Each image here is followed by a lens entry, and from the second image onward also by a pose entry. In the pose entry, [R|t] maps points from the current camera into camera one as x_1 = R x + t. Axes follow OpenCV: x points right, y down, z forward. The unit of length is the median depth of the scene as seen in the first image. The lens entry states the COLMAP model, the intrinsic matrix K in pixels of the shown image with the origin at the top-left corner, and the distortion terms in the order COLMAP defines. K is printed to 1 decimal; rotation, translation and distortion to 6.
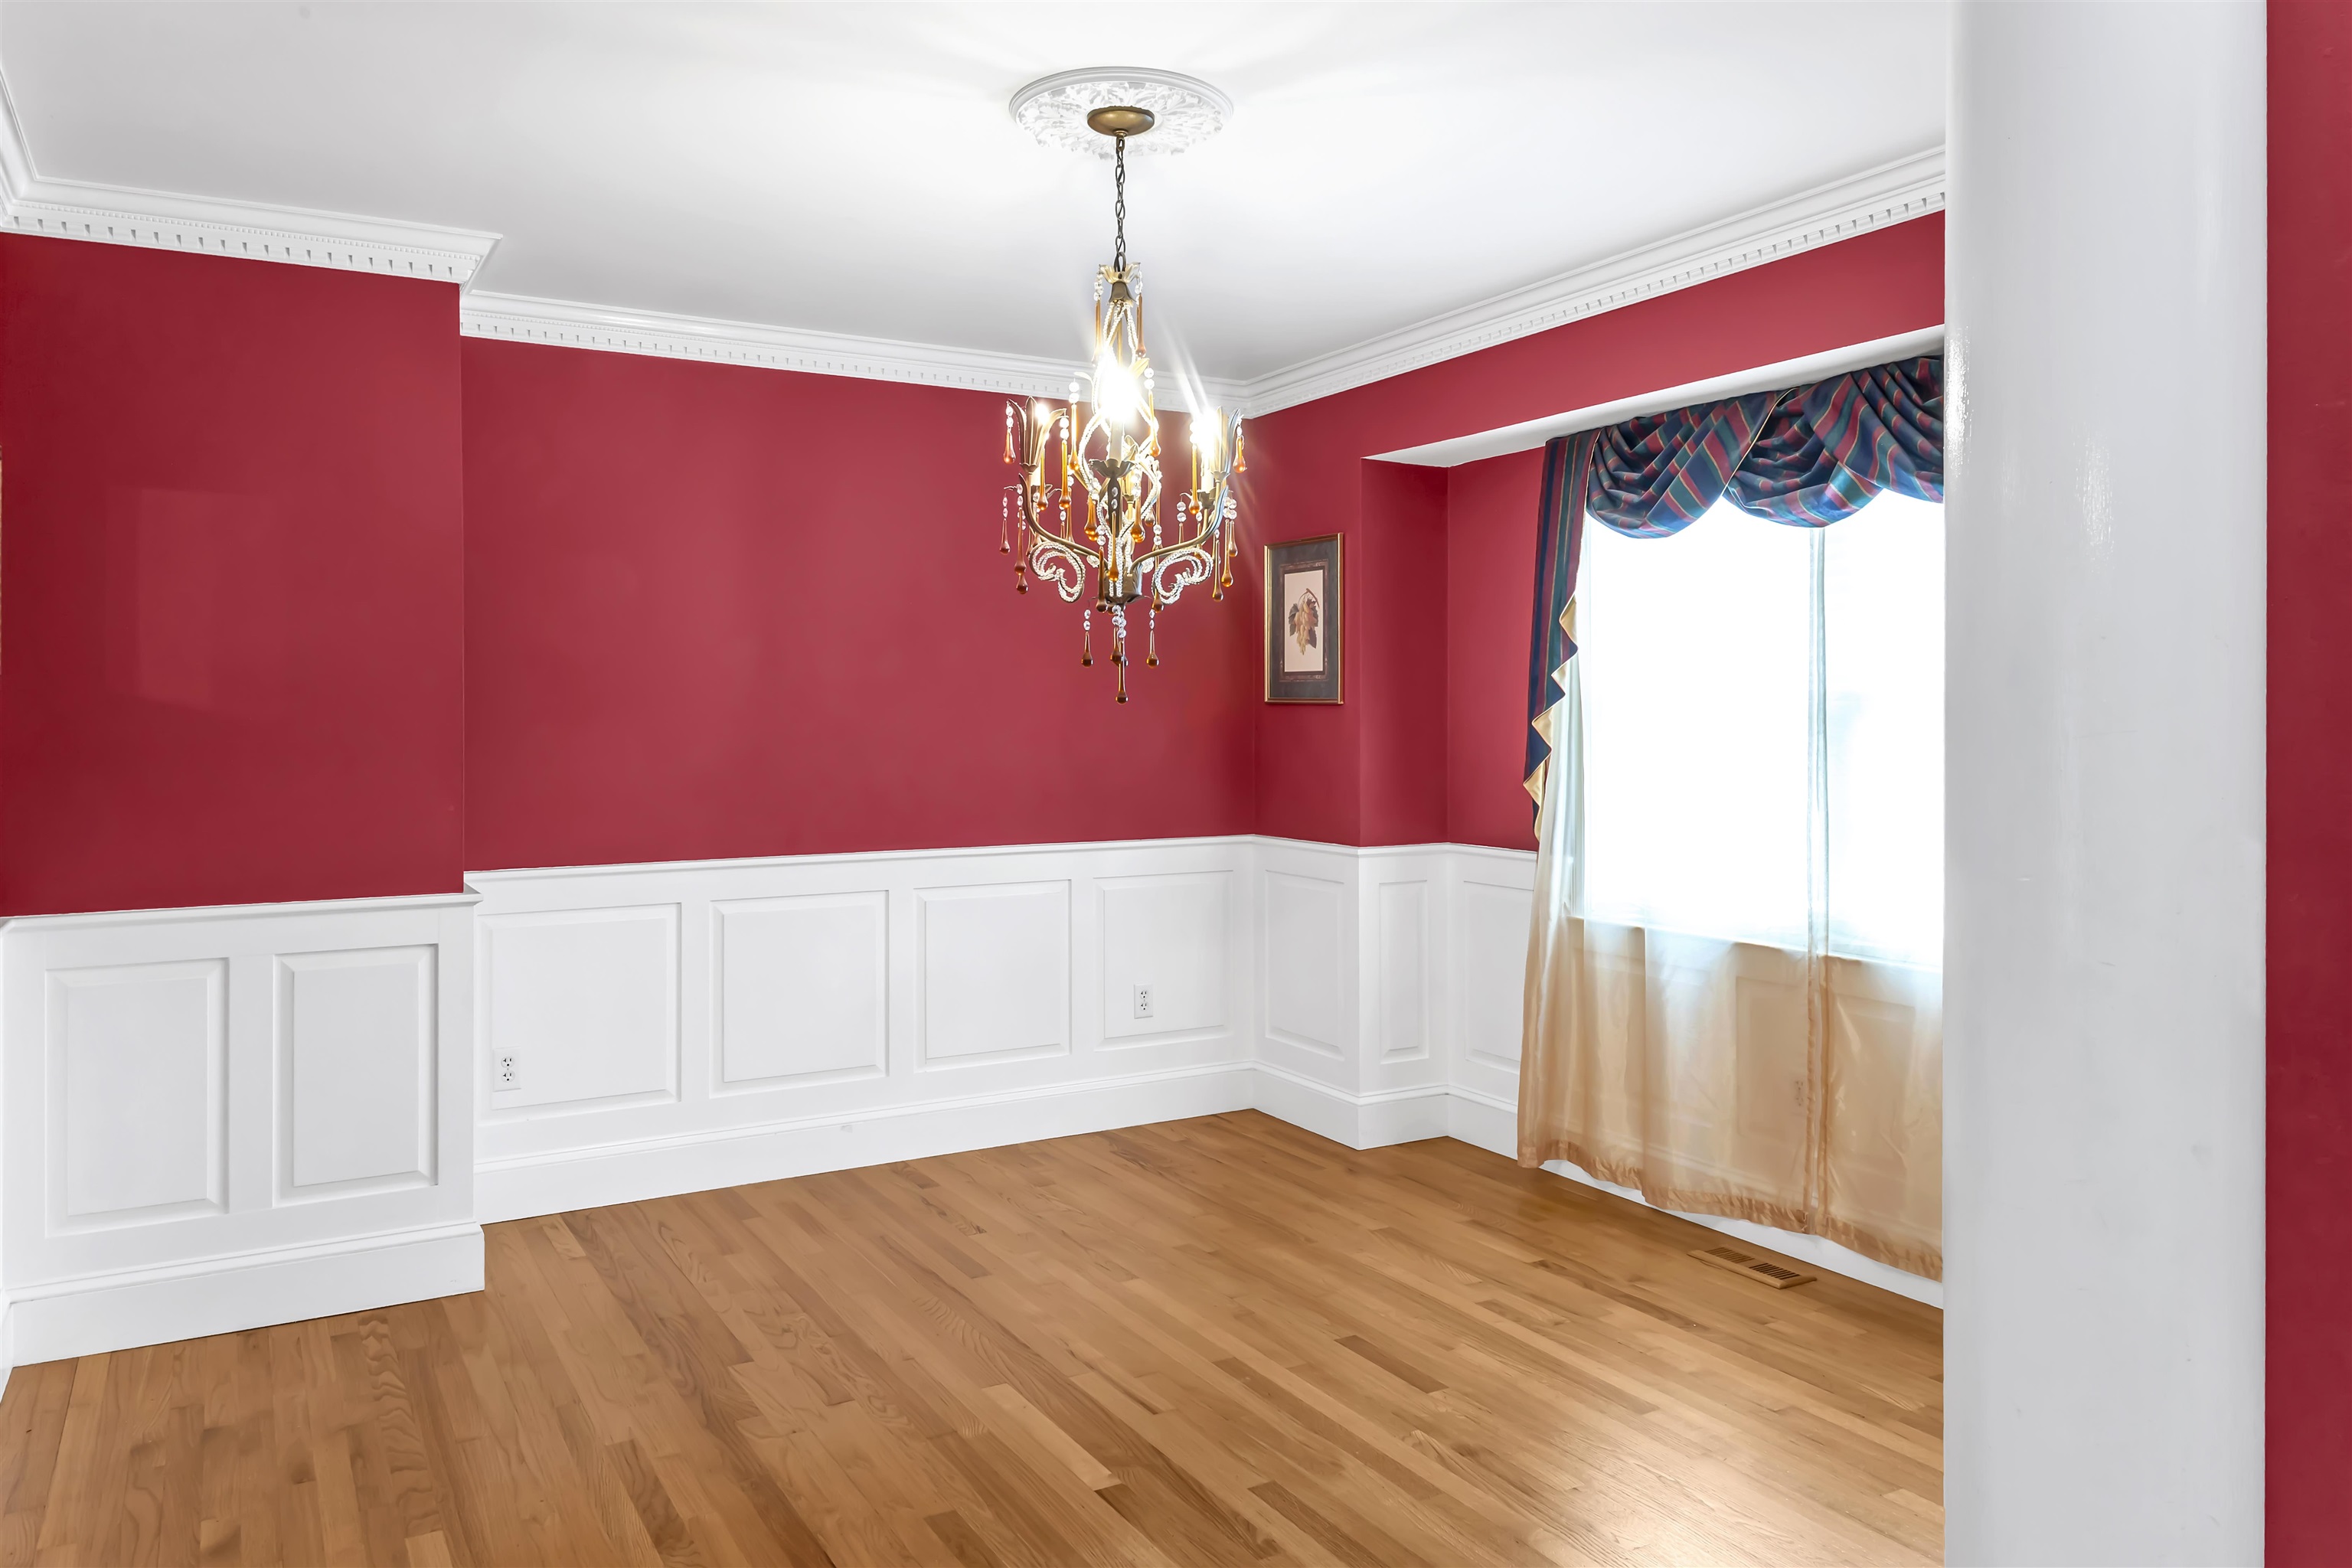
lens RADIAL K [[1584.4, 0, 1119.8], [0, 1584.4, 678.1], [0, 0, 1]] dist [0.002692, -0.002040]
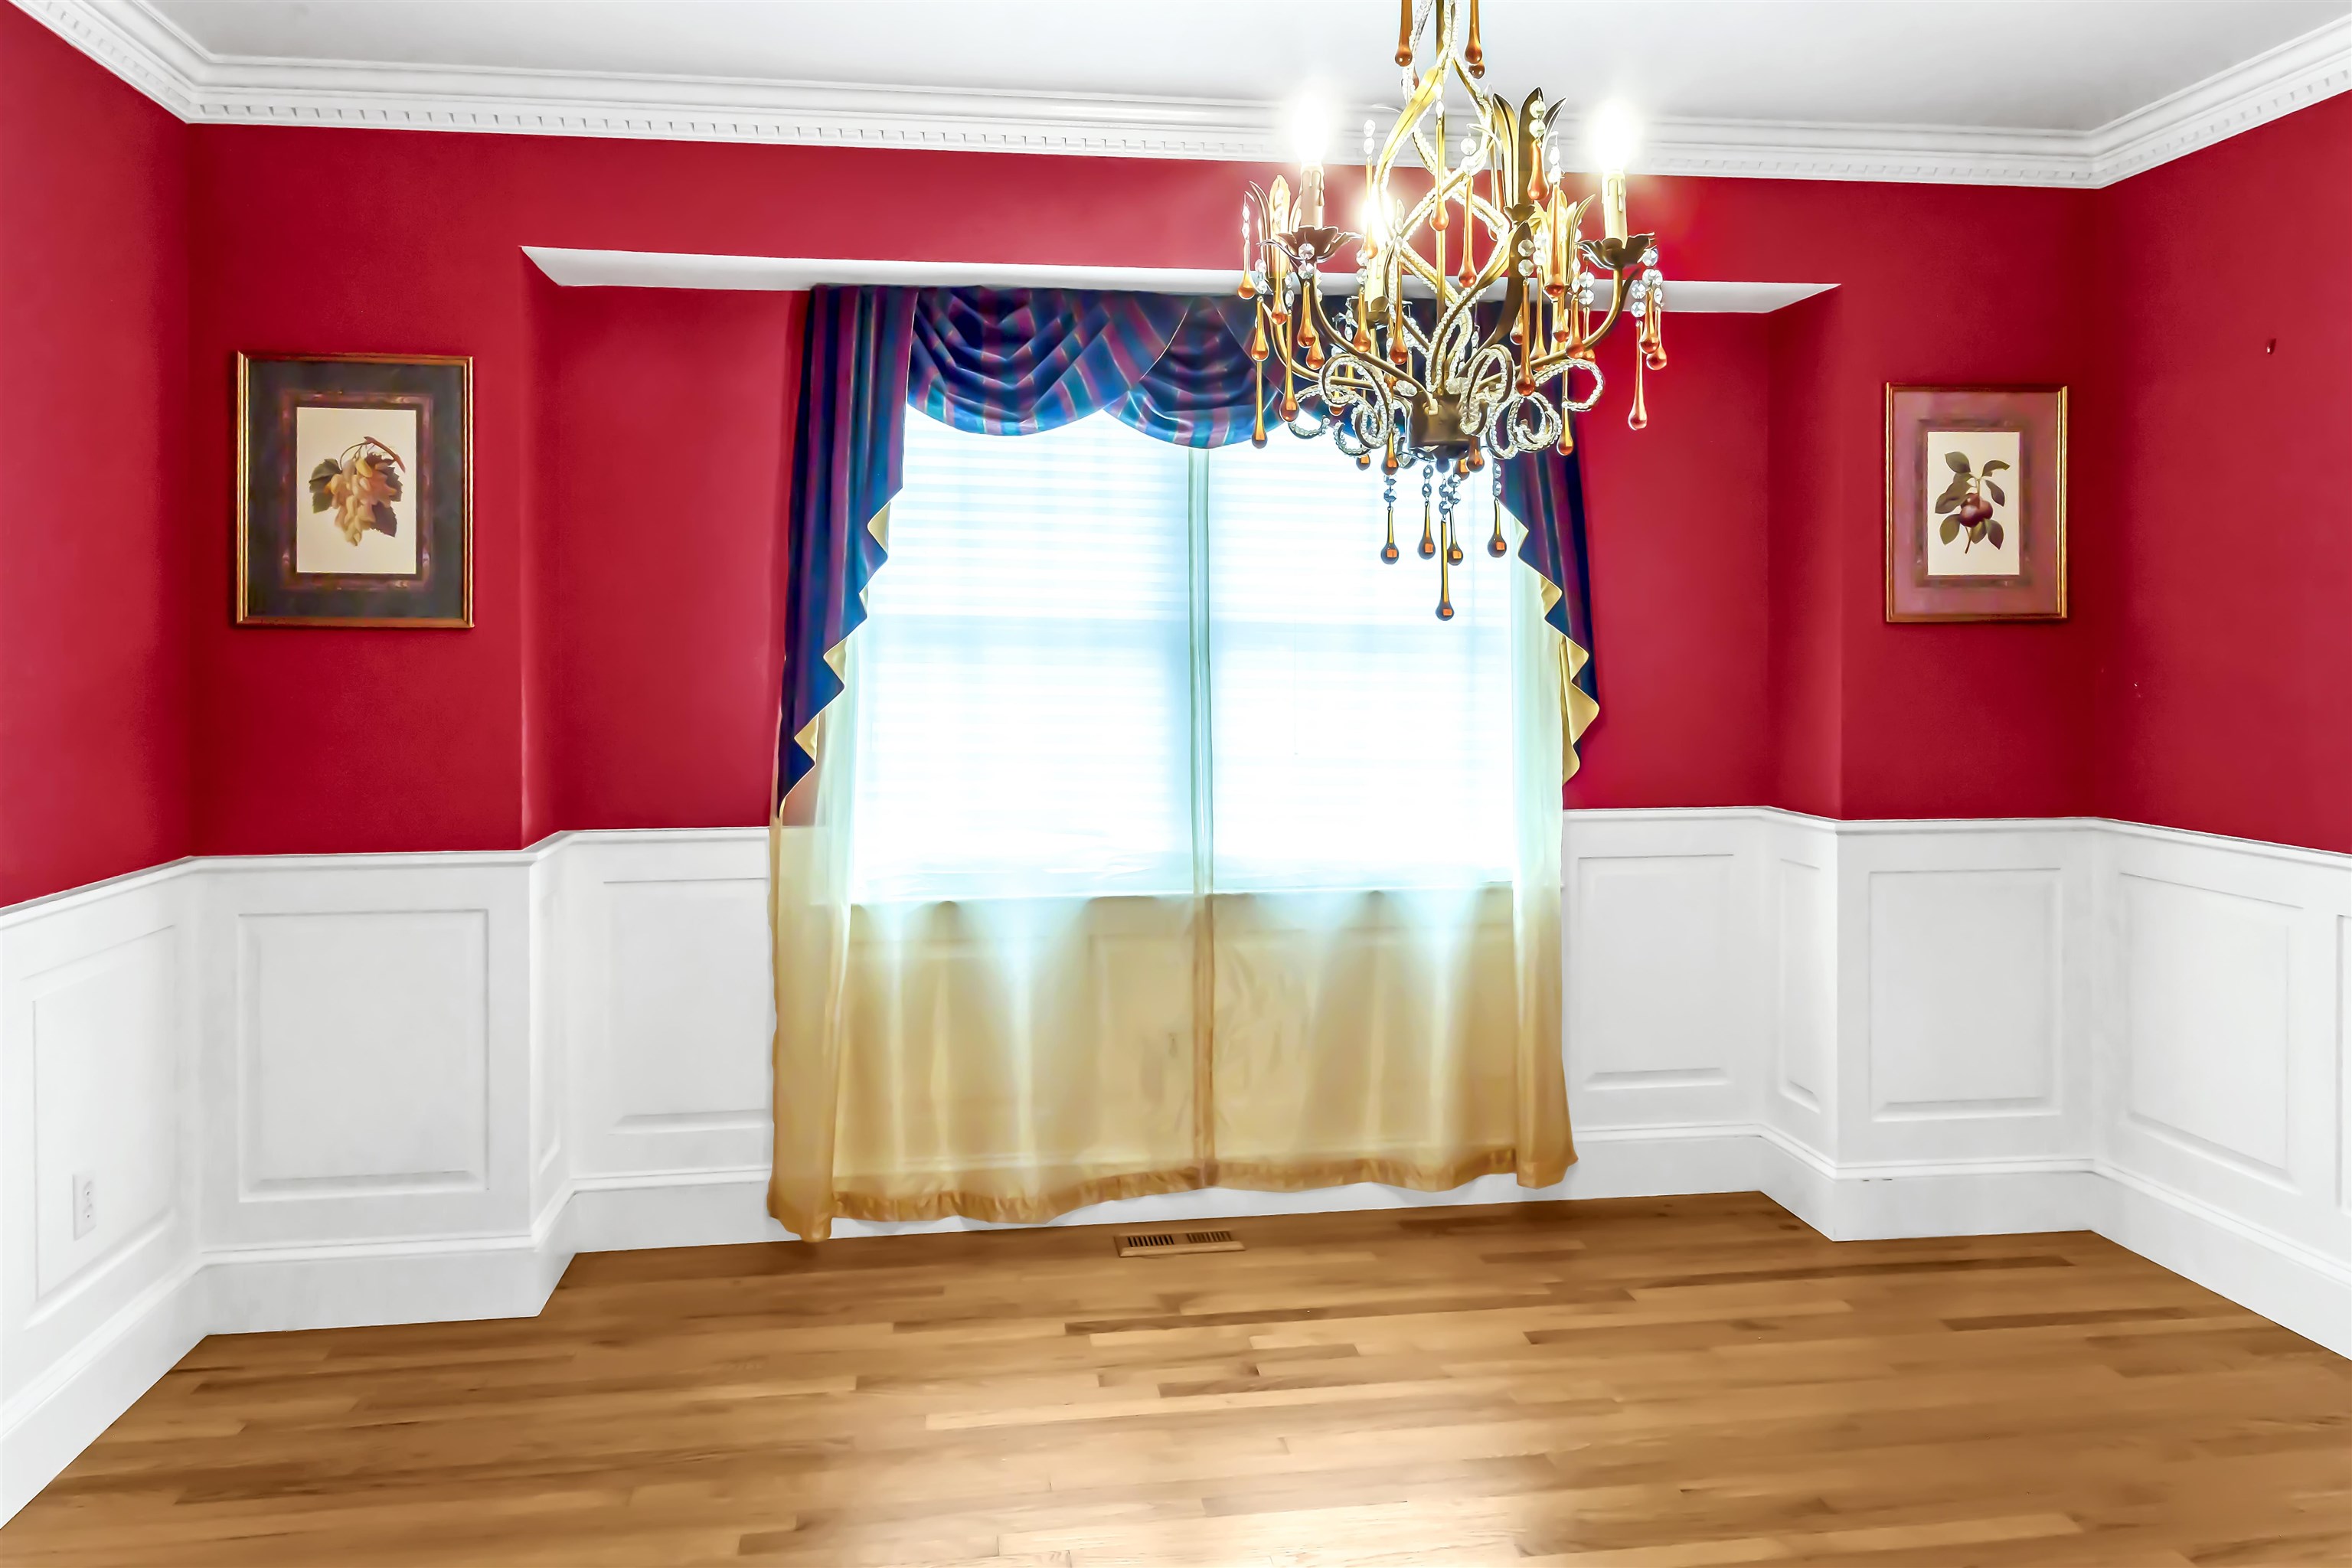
lens RADIAL K [[1584.4, 0, 1119.8], [0, 1584.4, 678.1], [0, 0, 1]] dist [0.002692, -0.002040]
pose [[0.363047, 0.000546, 0.931771, -0.399292], [-0.014237, 0.999886, 0.004961, 0.033377], [-0.931662, -0.015067, 0.363014, 0.595508]]
